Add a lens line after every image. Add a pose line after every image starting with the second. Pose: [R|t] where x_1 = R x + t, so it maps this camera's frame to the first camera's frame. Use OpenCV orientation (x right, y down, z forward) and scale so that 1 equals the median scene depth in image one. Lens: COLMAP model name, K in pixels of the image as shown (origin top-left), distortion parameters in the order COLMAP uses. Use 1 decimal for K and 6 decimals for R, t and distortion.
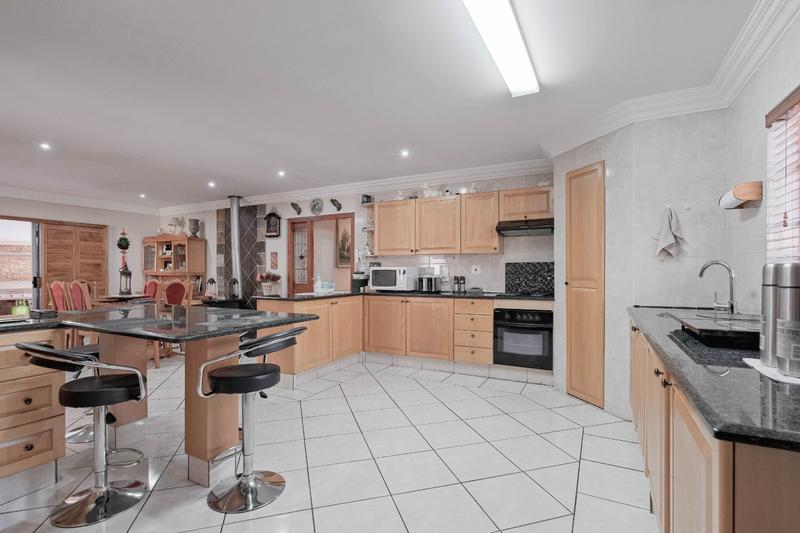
lens RADIAL K [[363.8, 0, 414.3], [0, 363.8, 274.1], [0, 0, 1]] dist [-0.003021, -0.000798]
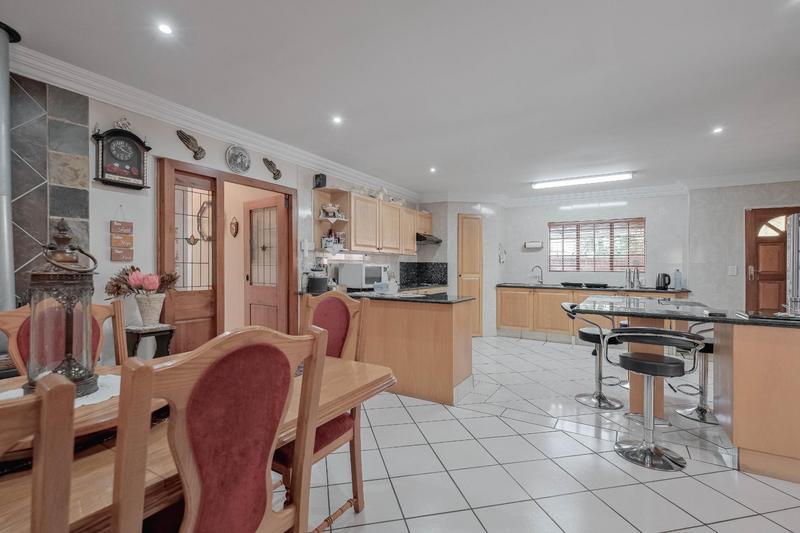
lens RADIAL K [[363.8, 0, 397.7], [0, 363.8, 265.7], [0, 0, 1]] dist [-0.003021, -0.000798]
pose [[0.096529, 0.006535, 0.995309, -0.977705], [0.000009, 0.999978, -0.006567, -0.008071], [-0.995330, 0.000643, 0.096527, 0.796343]]
